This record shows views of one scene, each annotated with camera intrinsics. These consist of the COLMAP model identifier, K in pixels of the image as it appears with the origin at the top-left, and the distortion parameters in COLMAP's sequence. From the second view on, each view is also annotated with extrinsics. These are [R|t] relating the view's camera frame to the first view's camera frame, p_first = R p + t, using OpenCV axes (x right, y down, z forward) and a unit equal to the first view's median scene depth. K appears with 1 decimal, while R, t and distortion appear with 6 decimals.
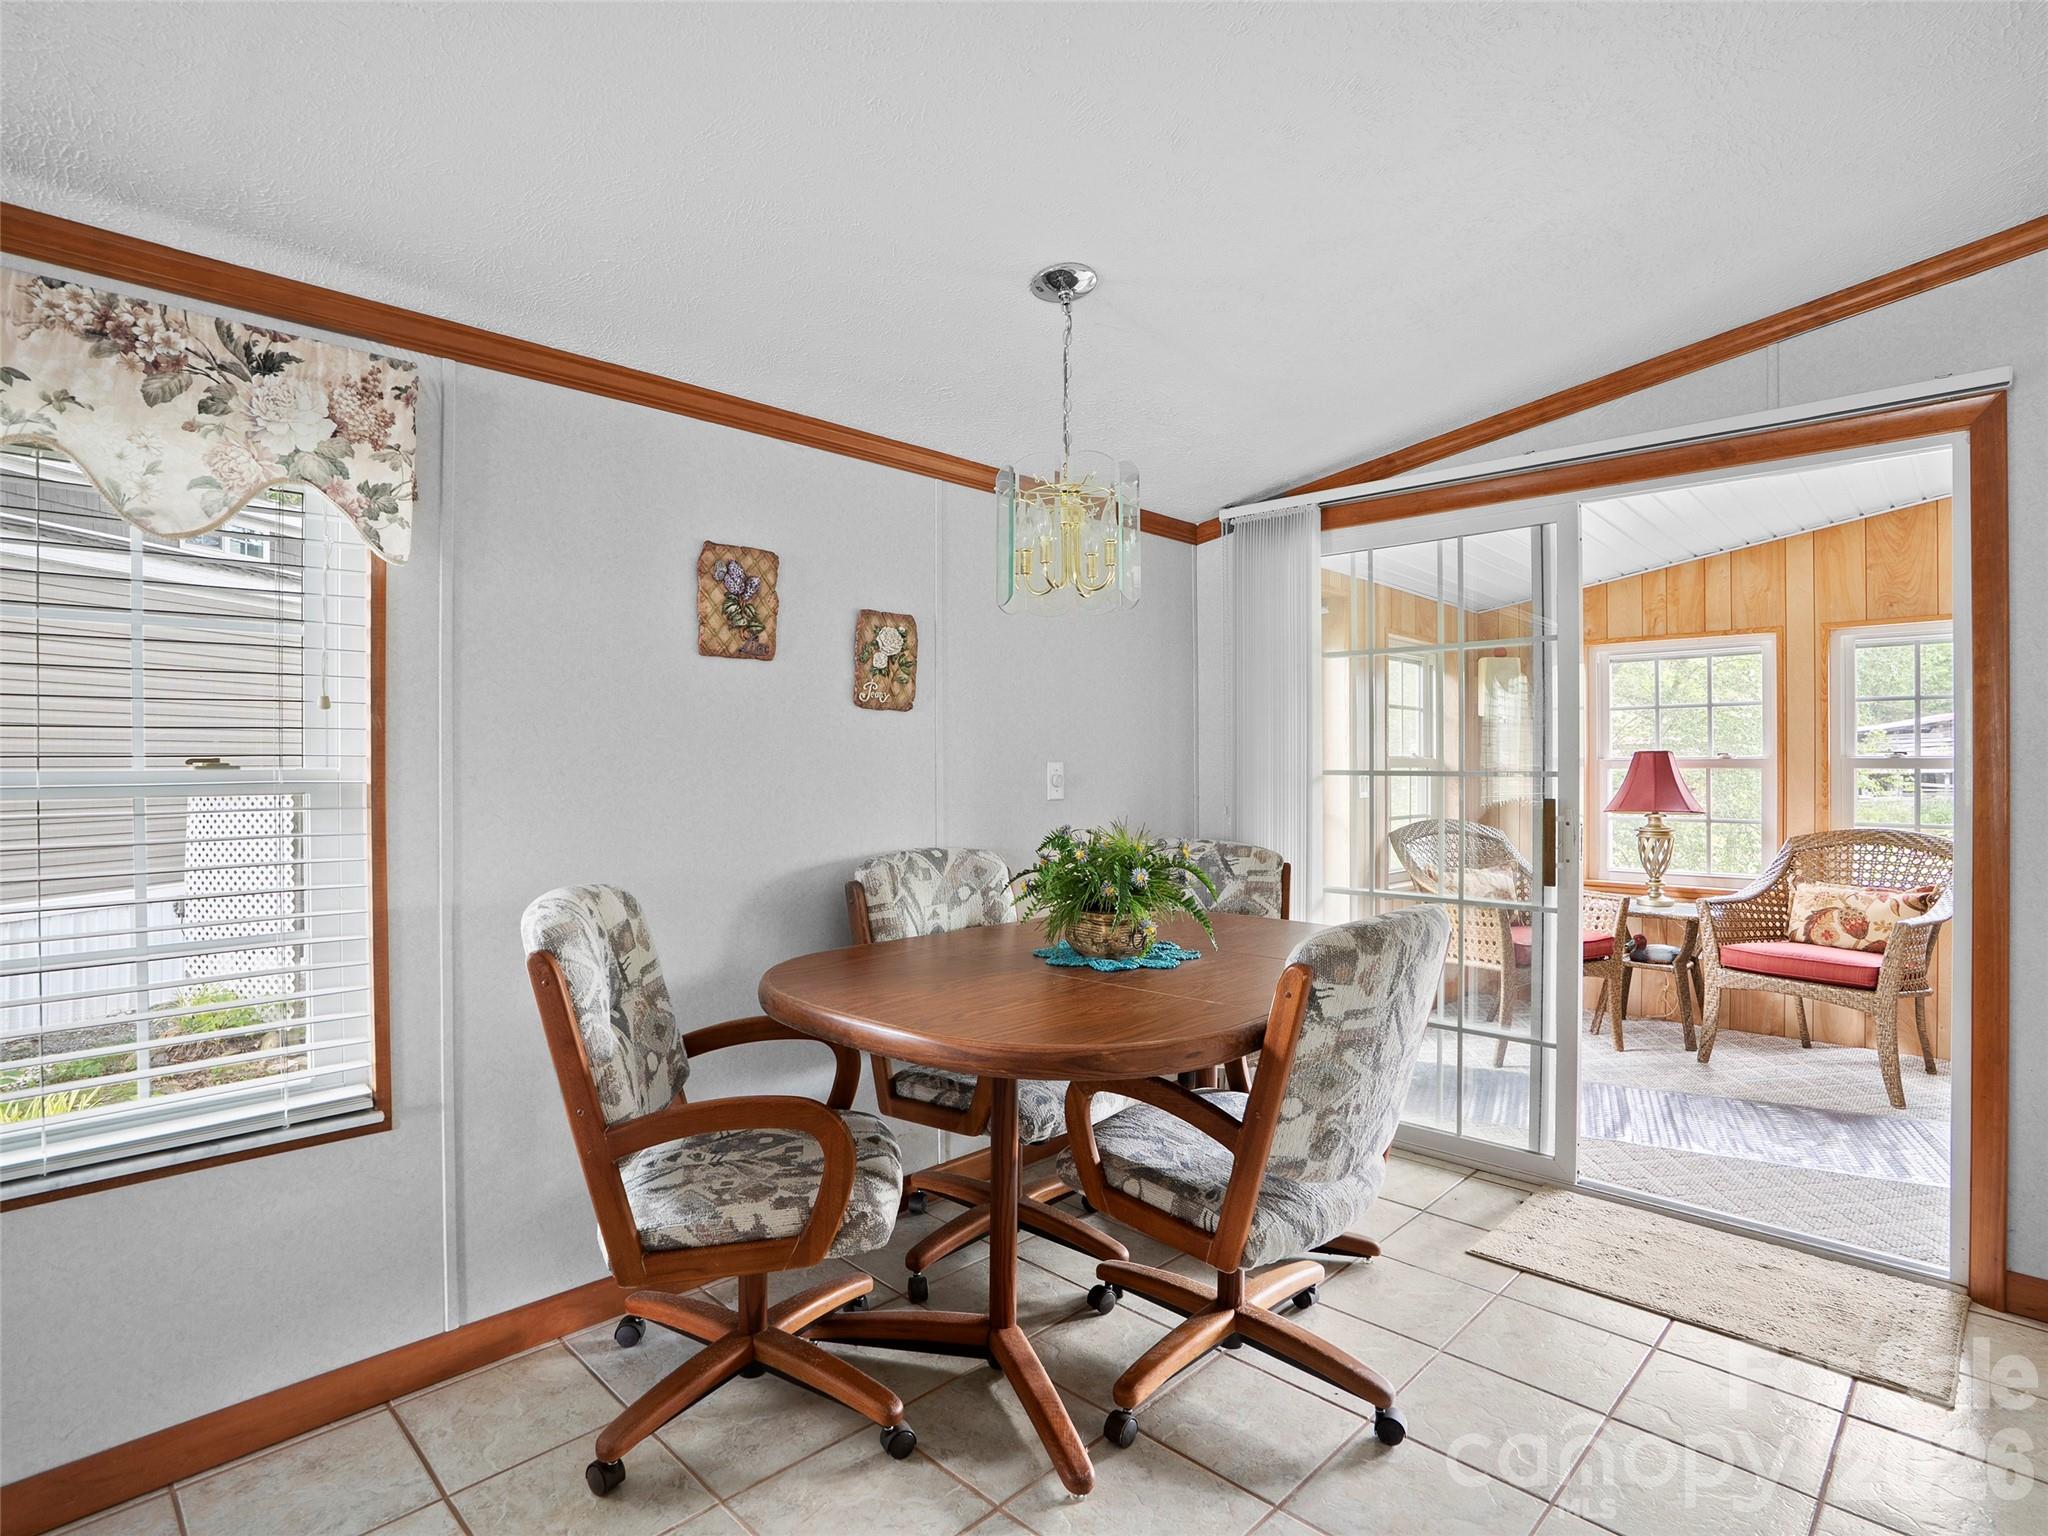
lens RADIAL K [[1072.2, 0, 1038.4], [0, 1072.2, 766.1], [0, 0, 1]] dist [-0.071209, 0.028708]
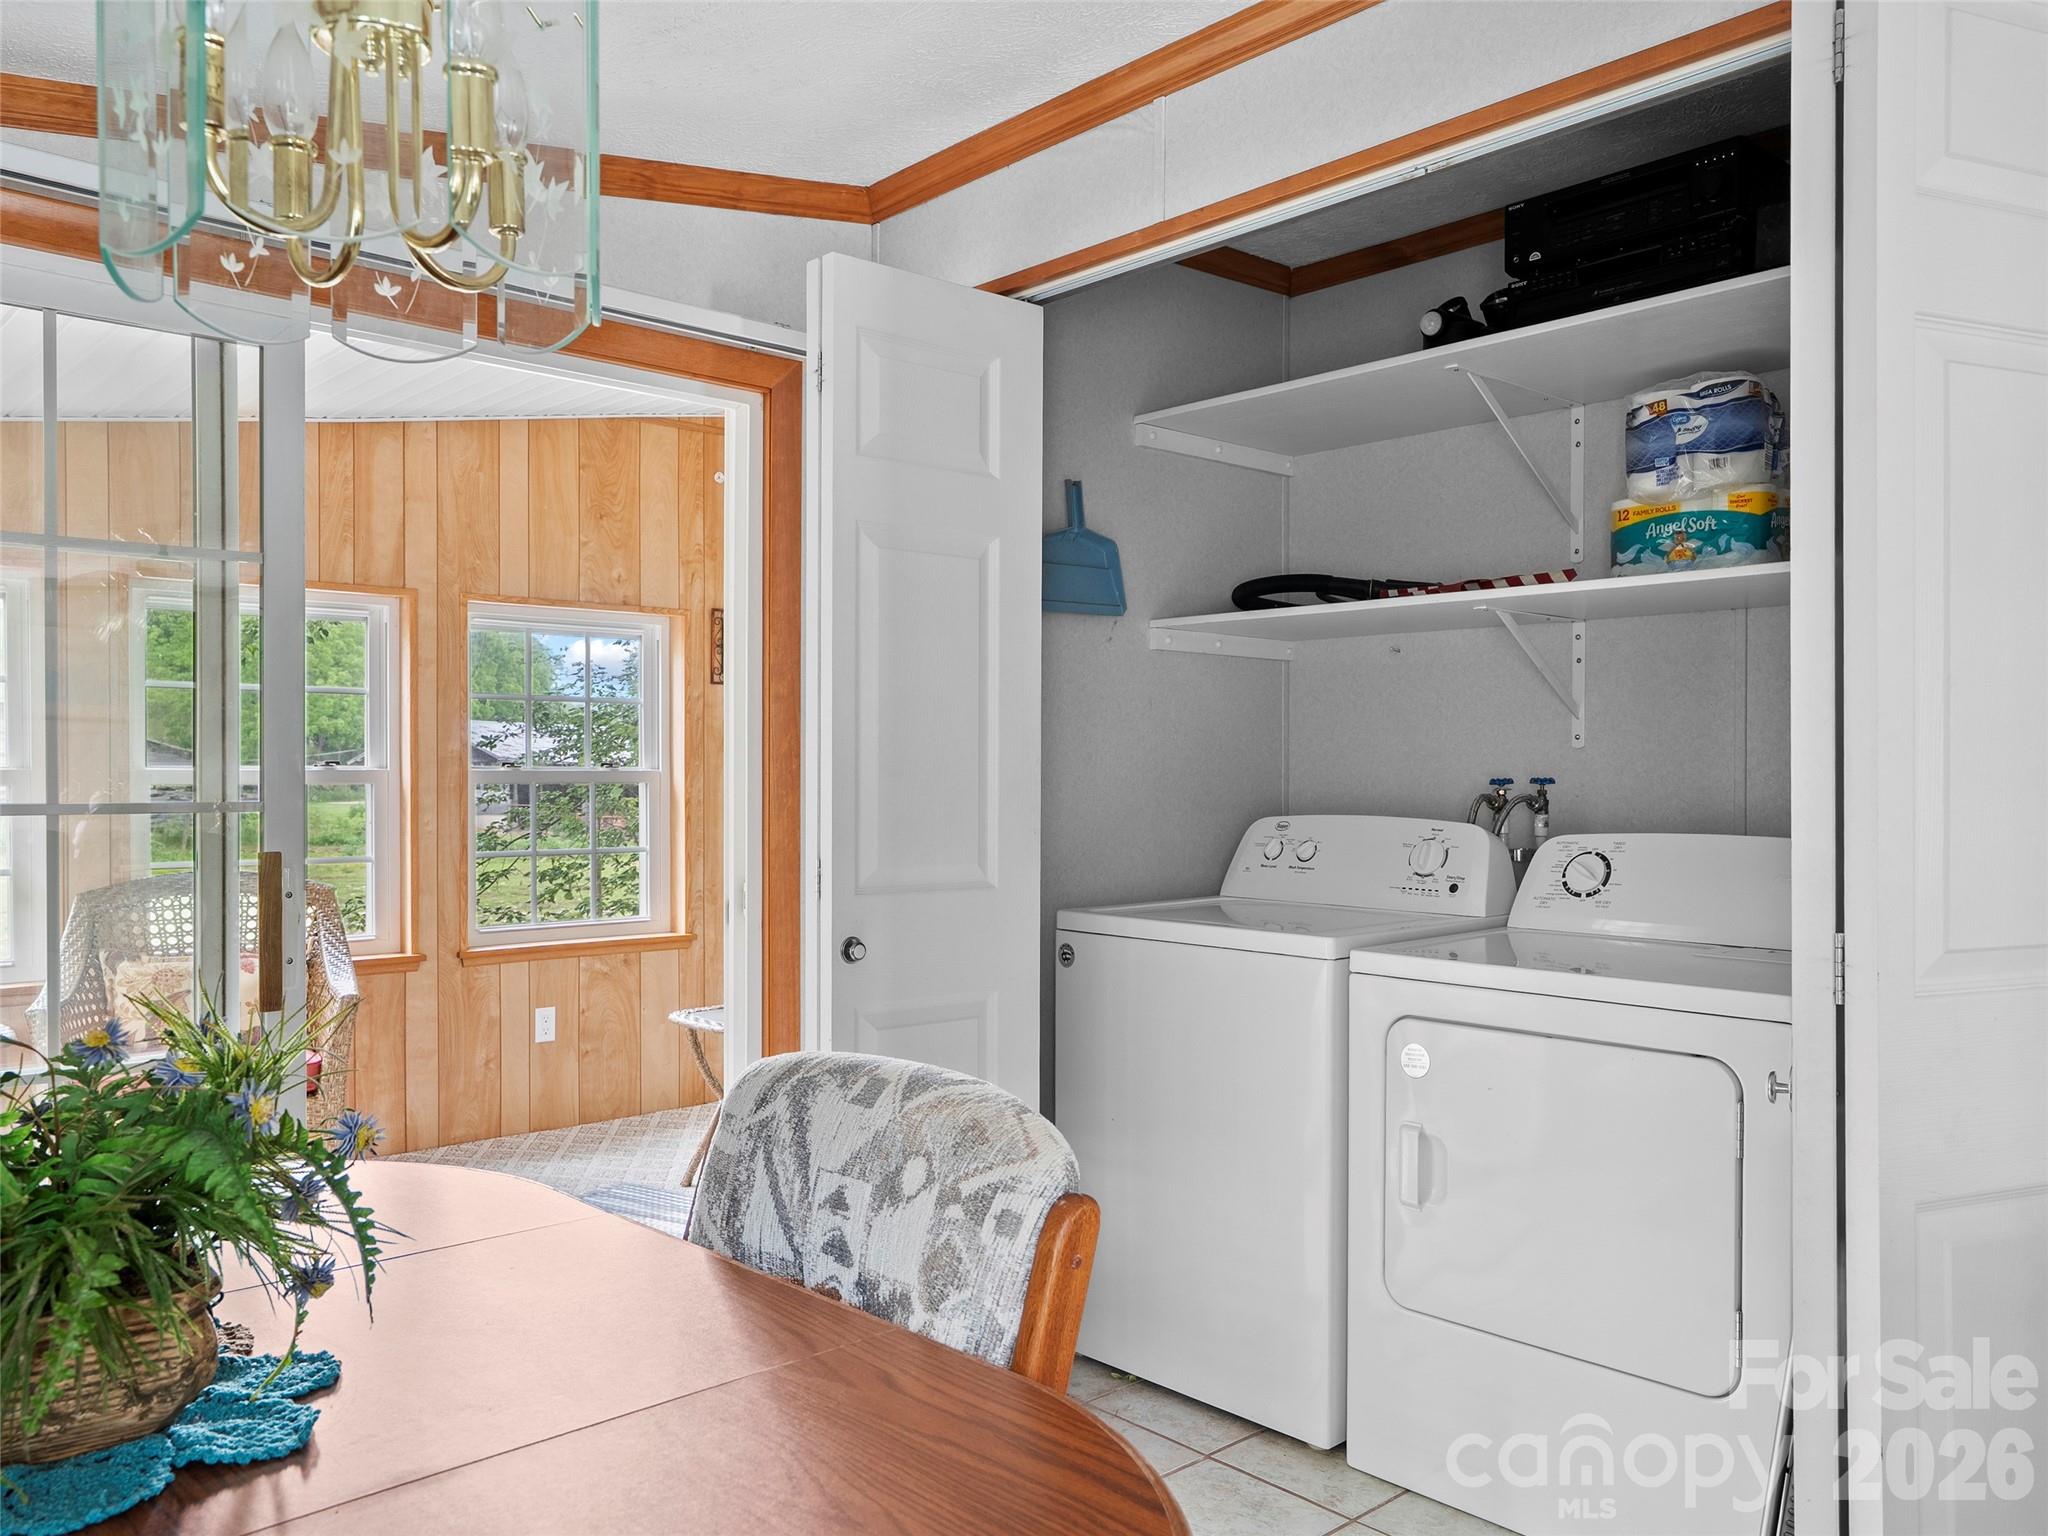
lens RADIAL K [[1551.9, 0, 973.1], [0, 1551.9, 793.8], [0, 0, 1]] dist [0.010303, 0.005233]
pose [[0.078720, -0.013773, 0.996802, -0.260373], [-0.002084, 0.999900, 0.013981, -0.010114], [-0.996895, -0.003178, 0.078684, 0.507768]]
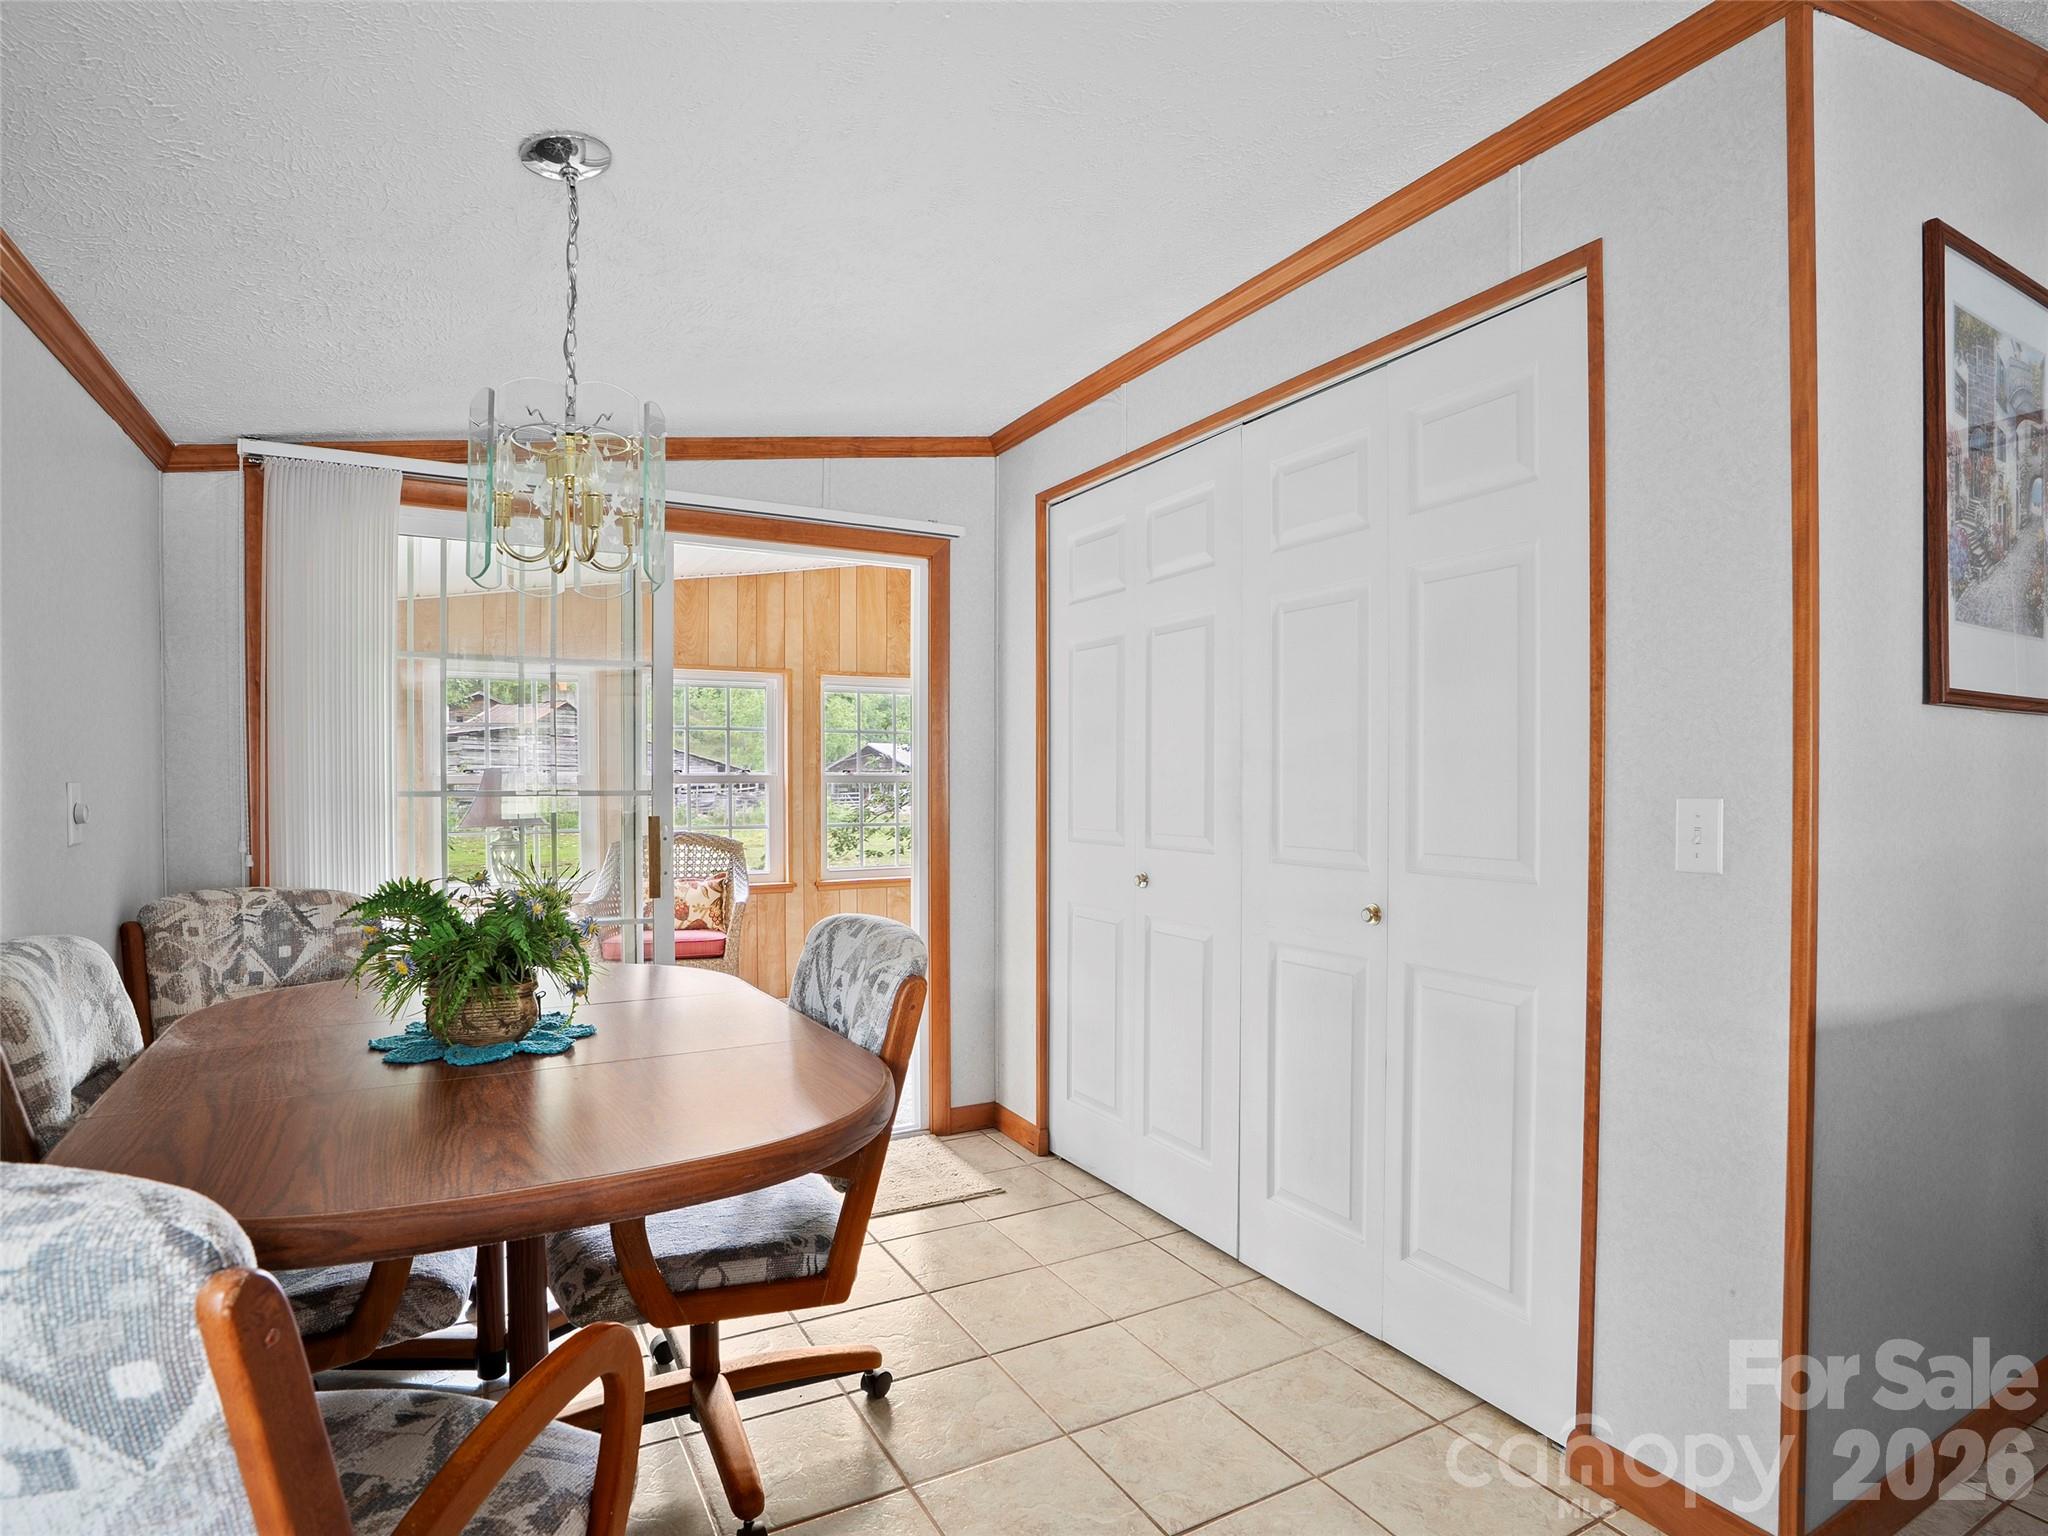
lens RADIAL K [[1072.2, 0, 988.3], [0, 1072.2, 804.4], [0, 0, 1]] dist [-0.071209, 0.028708]
pose [[0.307846, -0.023940, 0.951135, -0.386397], [-0.000003, 0.999683, 0.025163, -0.007309], [-0.951436, -0.007749, 0.307748, 0.308053]]
